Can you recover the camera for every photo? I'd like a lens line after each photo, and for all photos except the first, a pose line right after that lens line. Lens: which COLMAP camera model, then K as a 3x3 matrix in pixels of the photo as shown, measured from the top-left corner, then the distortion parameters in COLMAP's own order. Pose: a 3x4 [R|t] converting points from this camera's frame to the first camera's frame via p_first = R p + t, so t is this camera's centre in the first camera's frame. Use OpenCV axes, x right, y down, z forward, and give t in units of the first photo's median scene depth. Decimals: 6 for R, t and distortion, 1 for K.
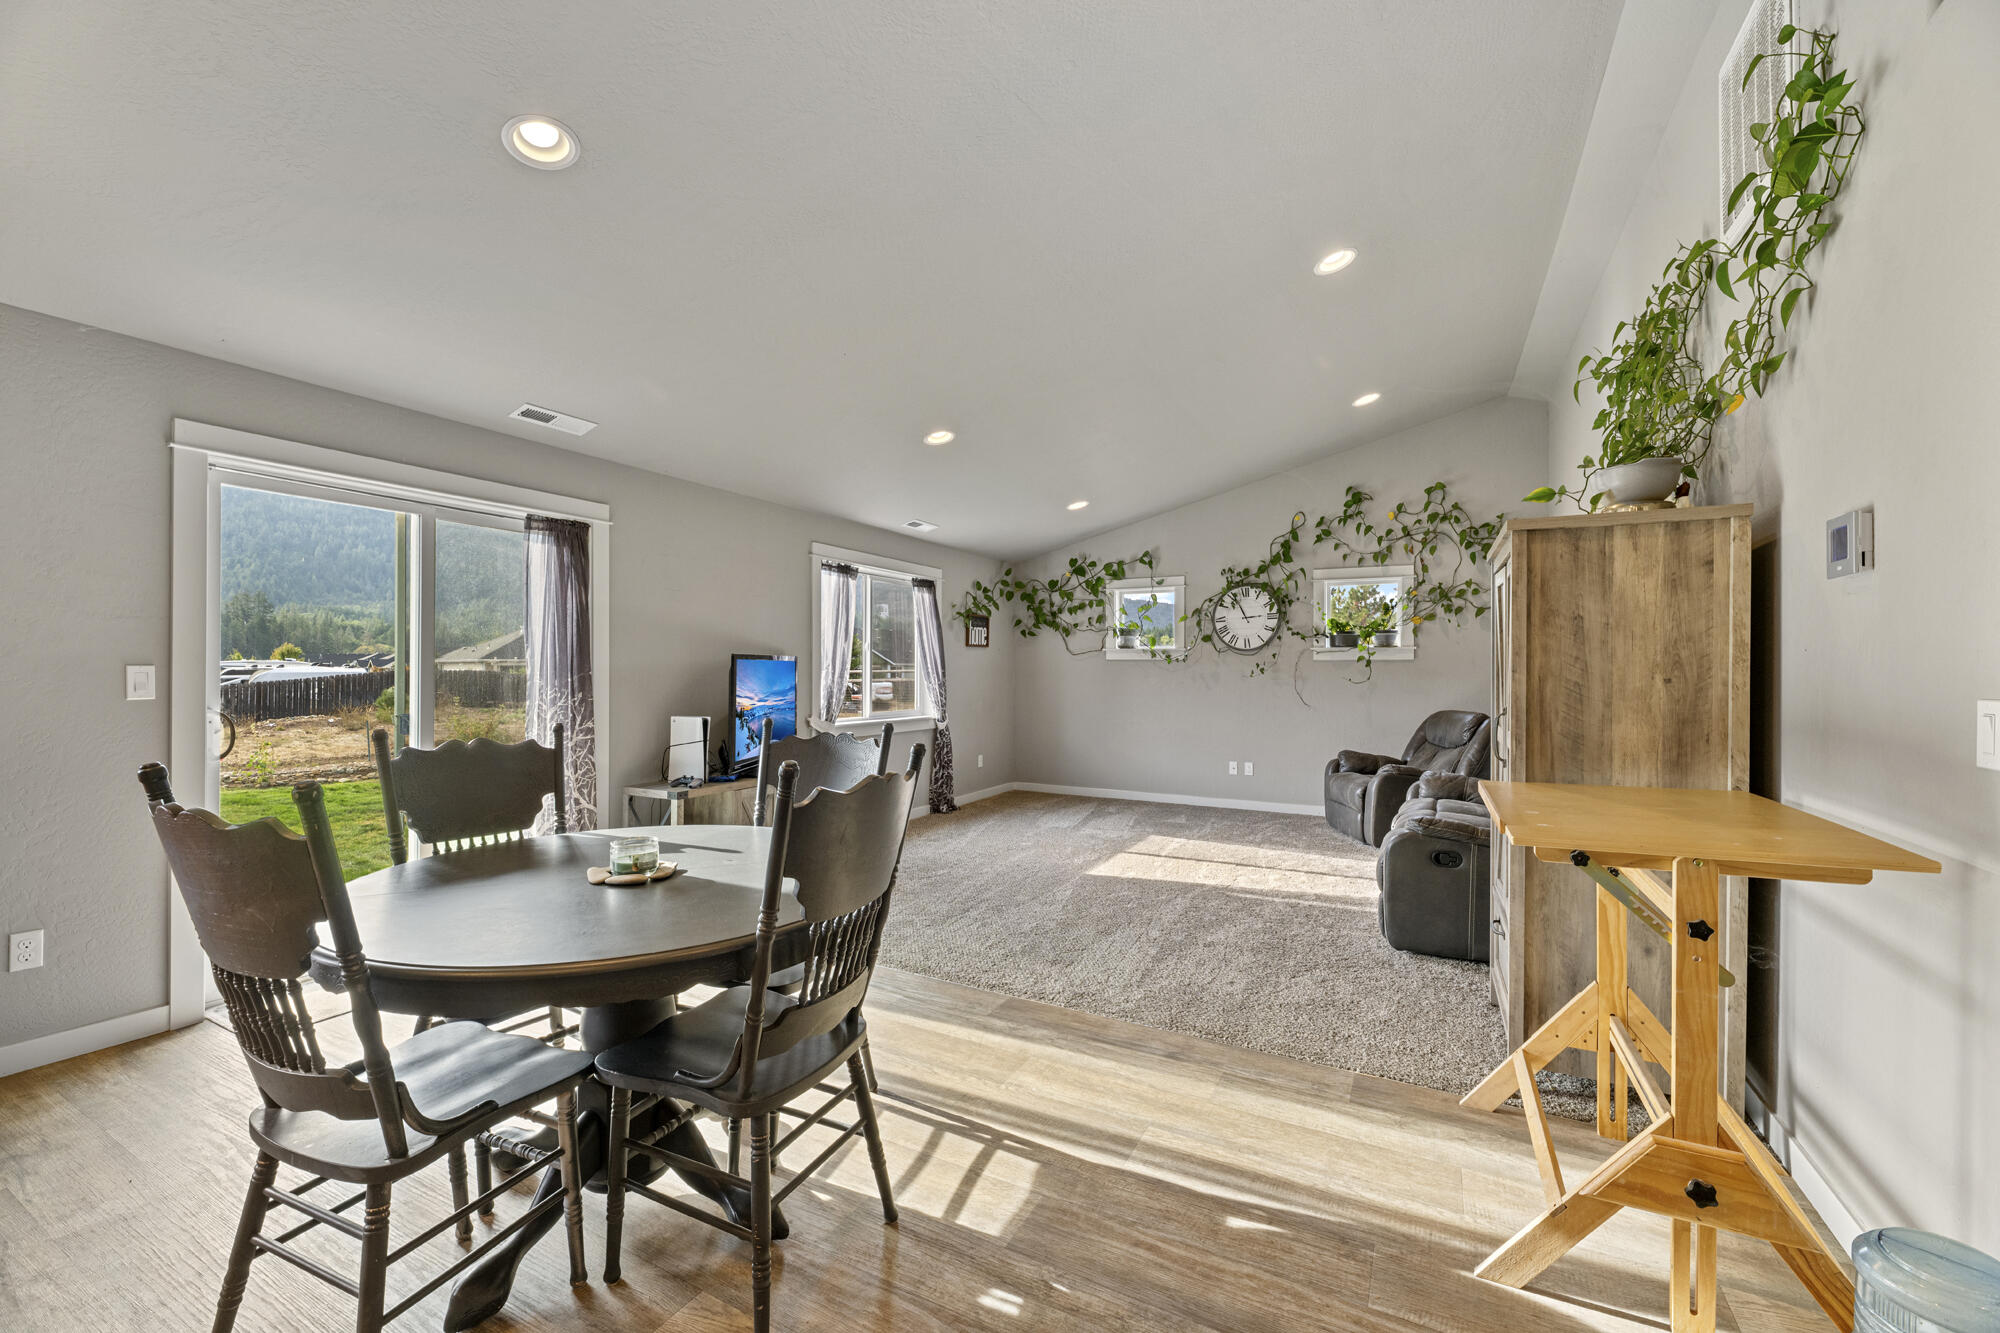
lens RADIAL K [[802.3, 0, 996.0], [0, 802.3, 670.1], [0, 0, 1]] dist [0.001865, -0.004468]
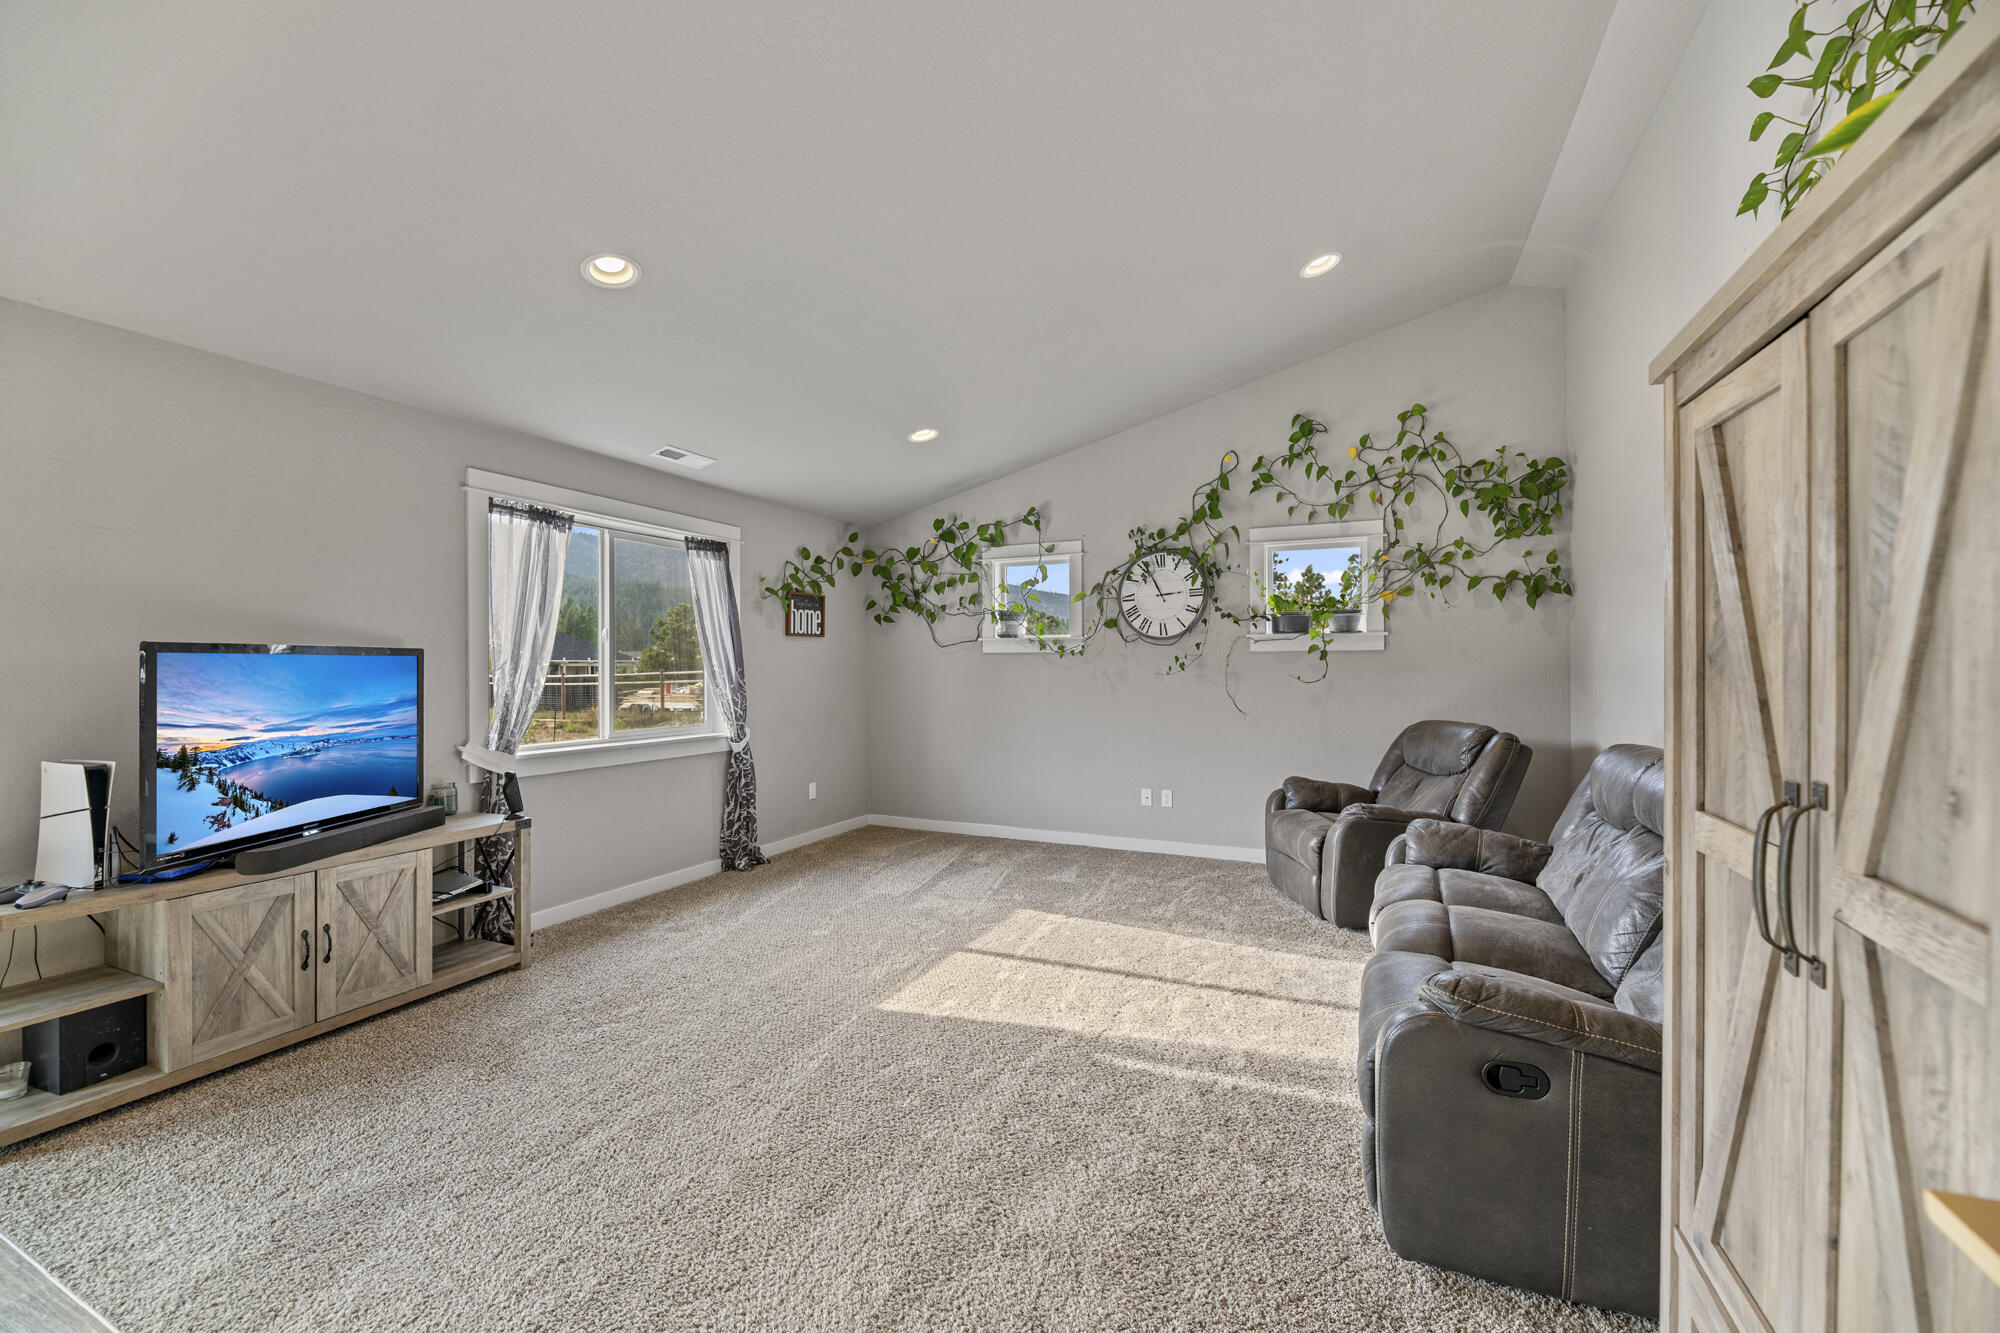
lens RADIAL K [[804.6, 0, 996.7], [0, 804.6, 666.9], [0, 0, 1]] dist [0.001239, -0.004380]
pose [[0.998241, -0.006819, 0.058892, 0.124367], [0.006818, 0.999977, 0.000217, 0.000013], [-0.058892, 0.000185, 0.998264, 0.287246]]
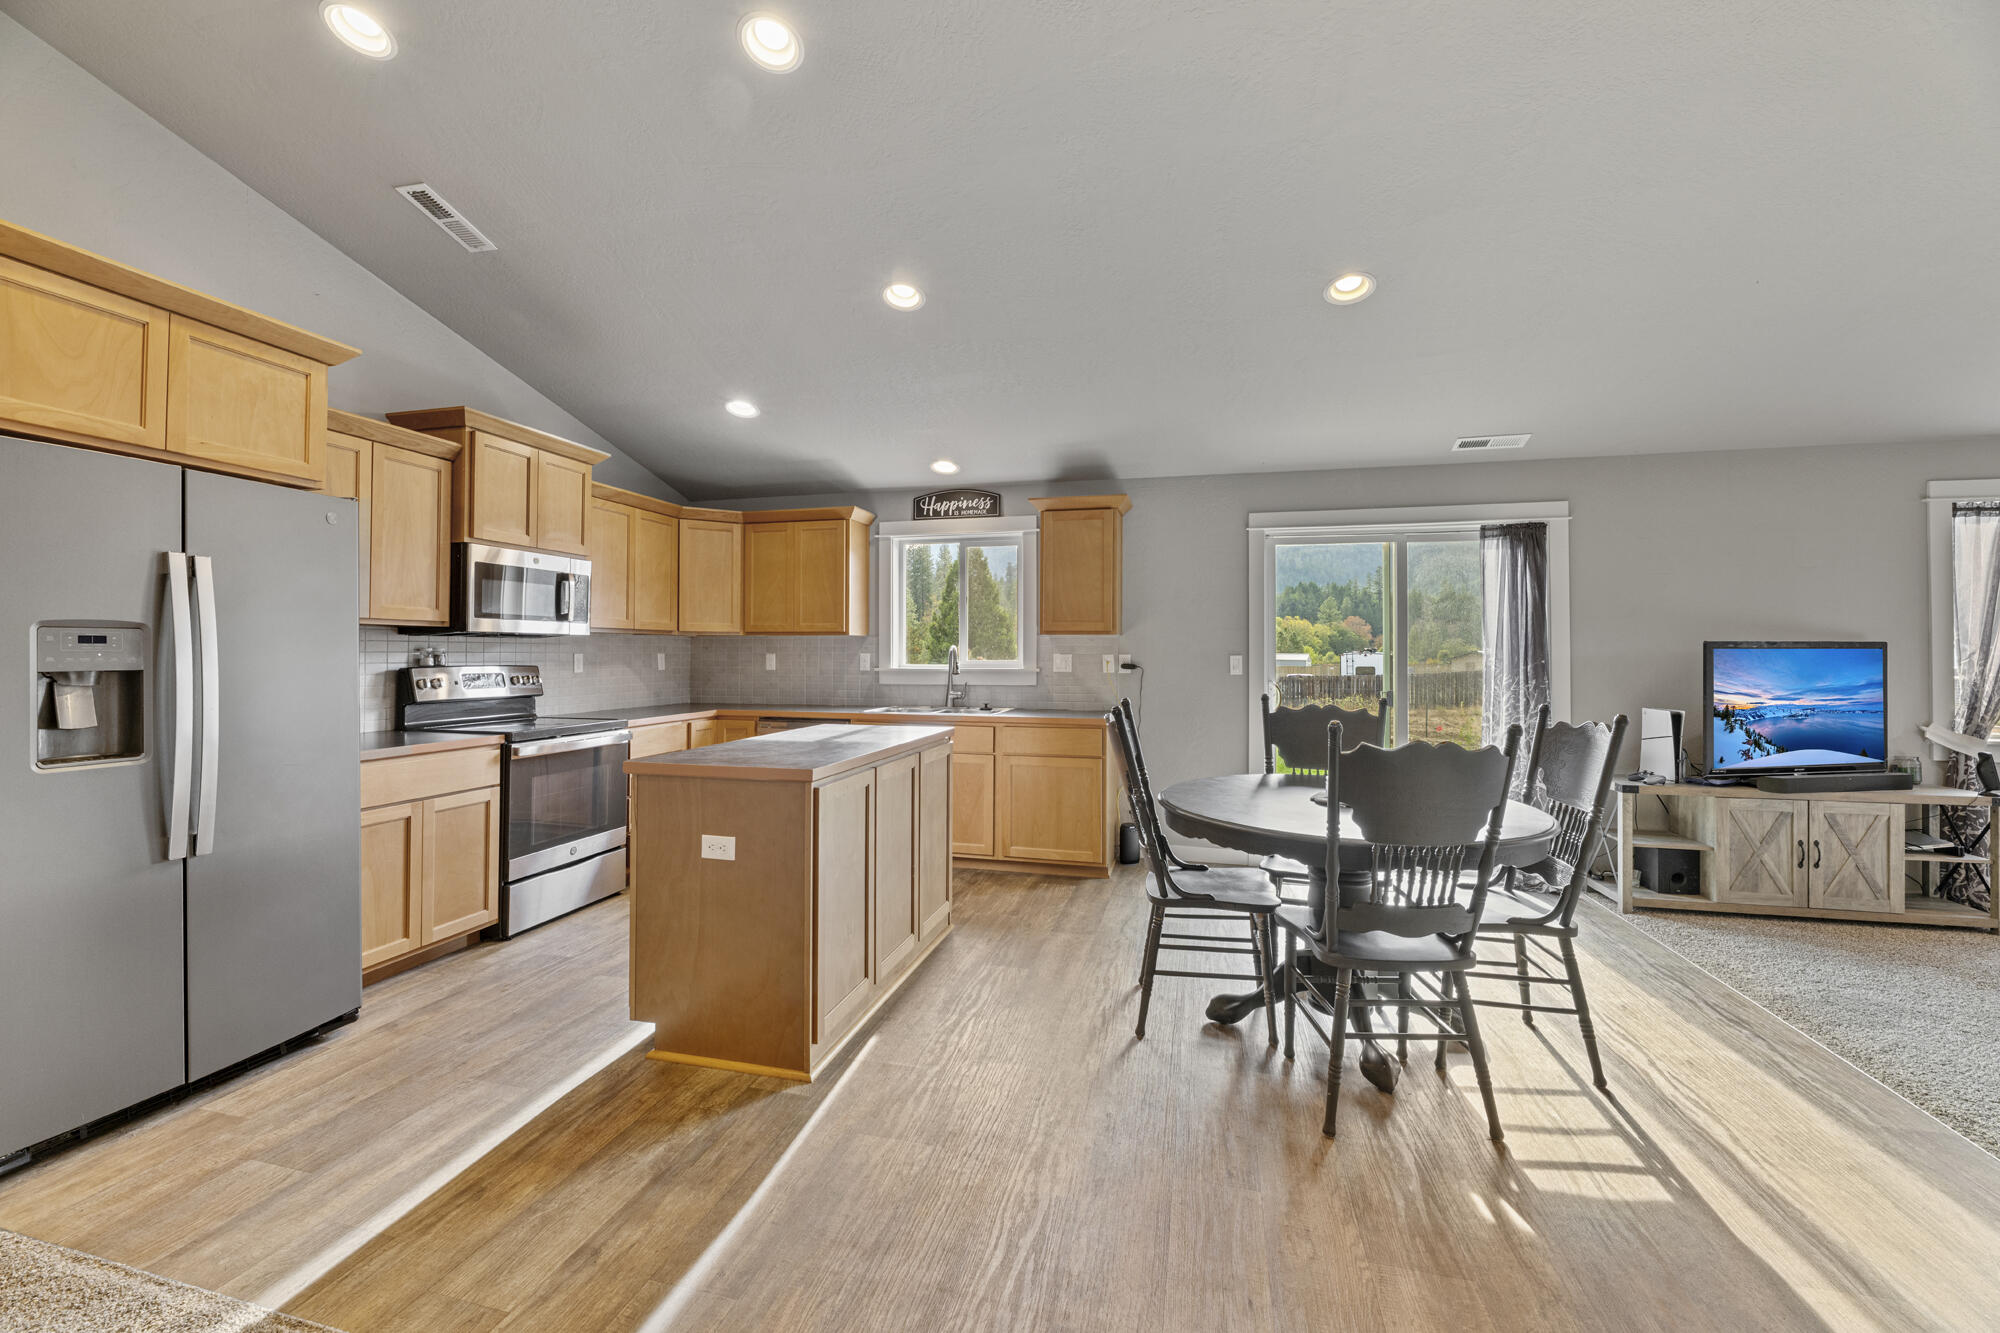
lens RADIAL K [[816.6, 0, 995.9], [0, 816.6, 641.9], [0, 0, 1]] dist [-0.006491, 0.000071]
pose [[0.236548, -0.016476, -0.971480, 0.229520], [-0.002744, 0.999841, -0.017625, -0.000841], [0.971616, 0.006835, 0.236465, 0.017035]]
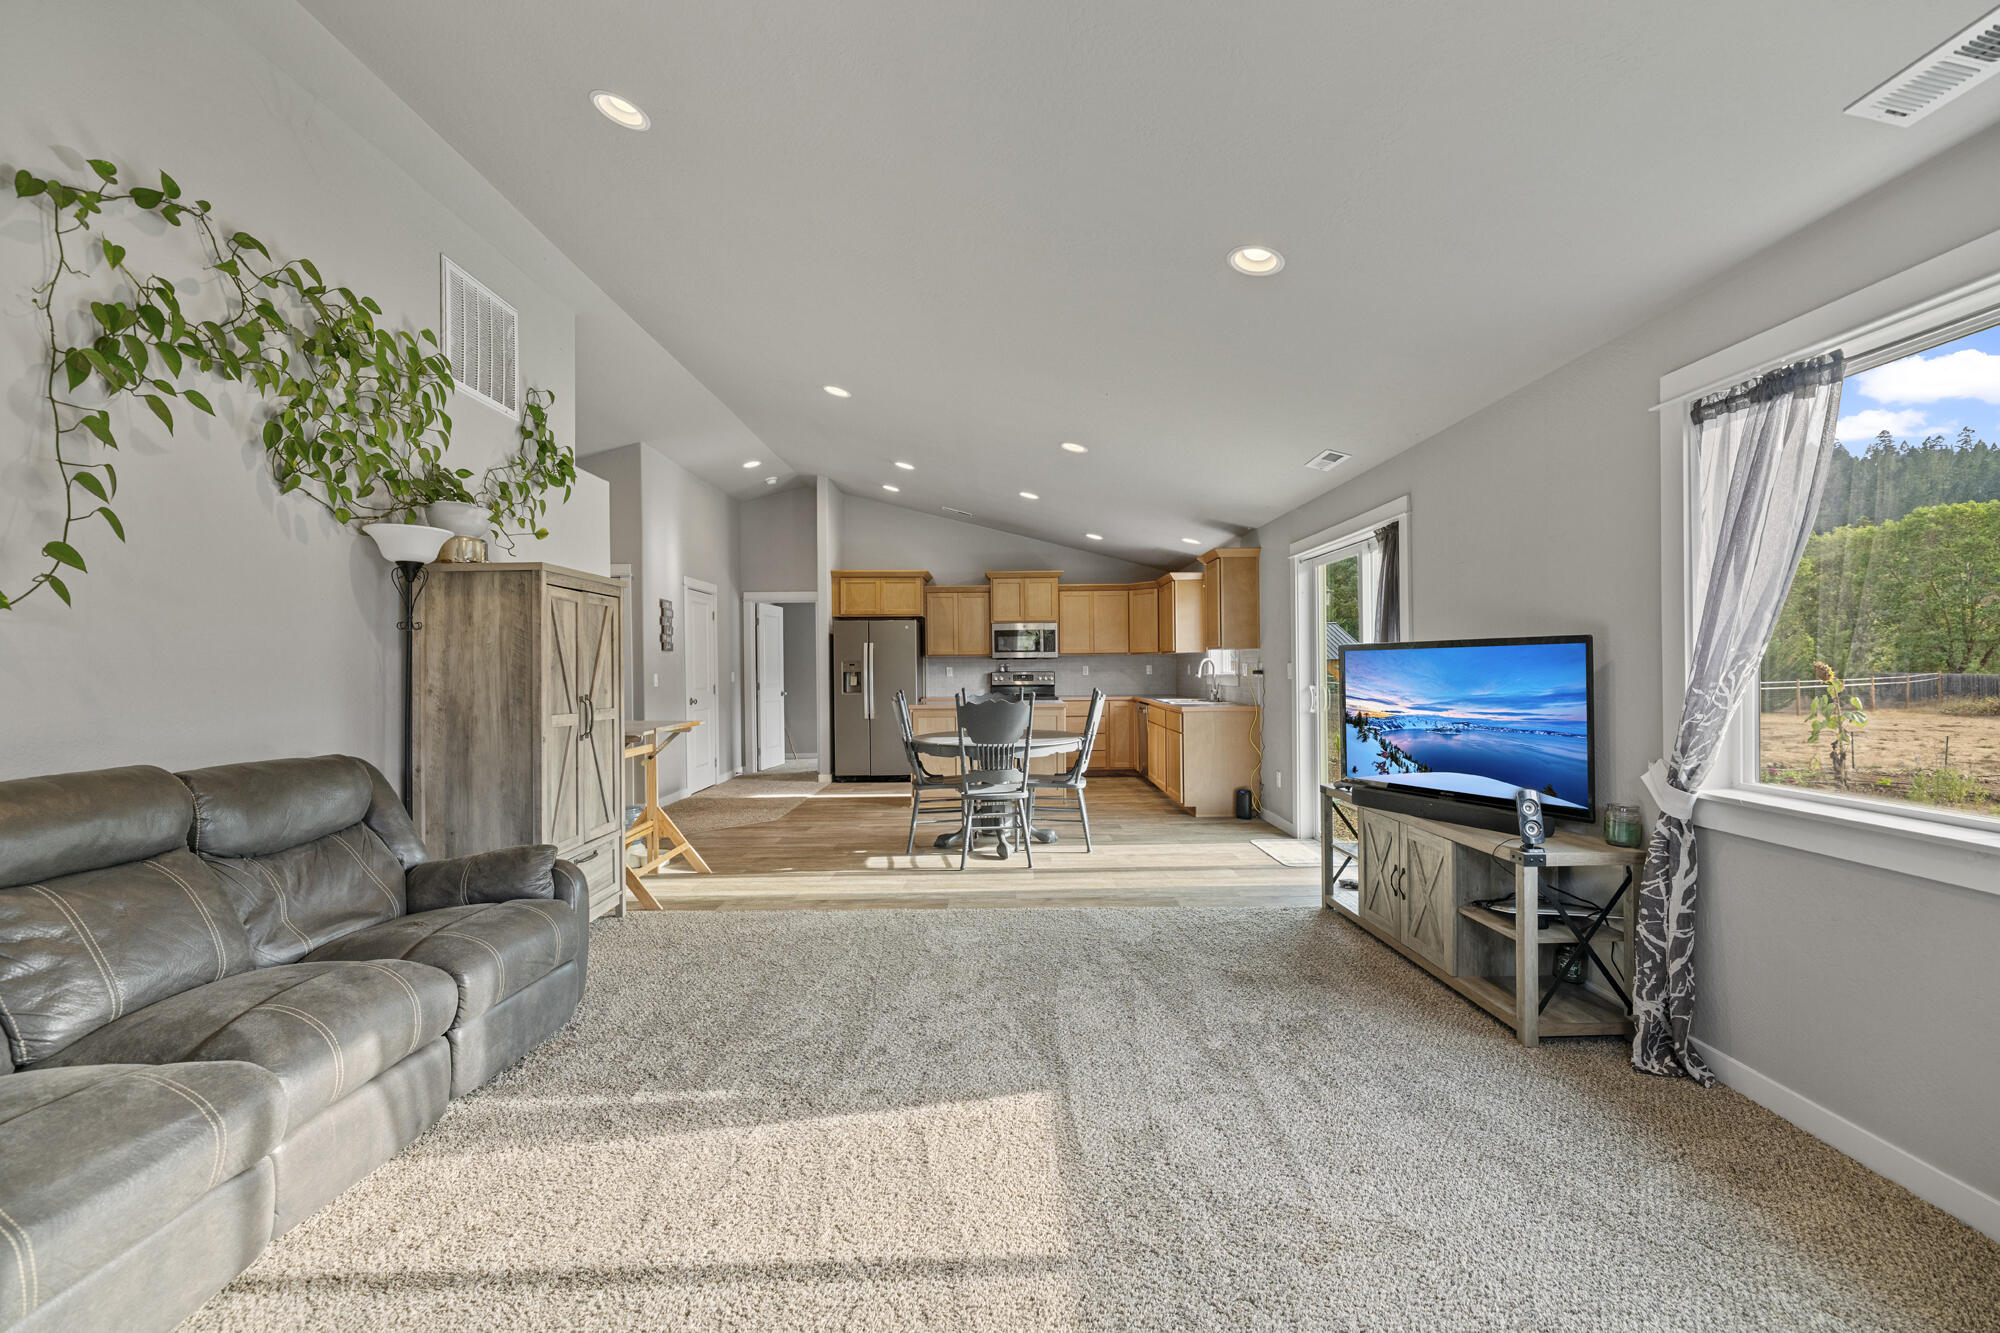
lens RADIAL K [[802.3, 0, 996.0], [0, 802.3, 670.1], [0, 0, 1]] dist [0.001865, -0.004468]
pose [[-0.882781, 0.005123, -0.469757, 0.257519], [0.005348, 0.999985, 0.000855, 0.002777], [0.469754, -0.001757, -0.882795, 1.001363]]
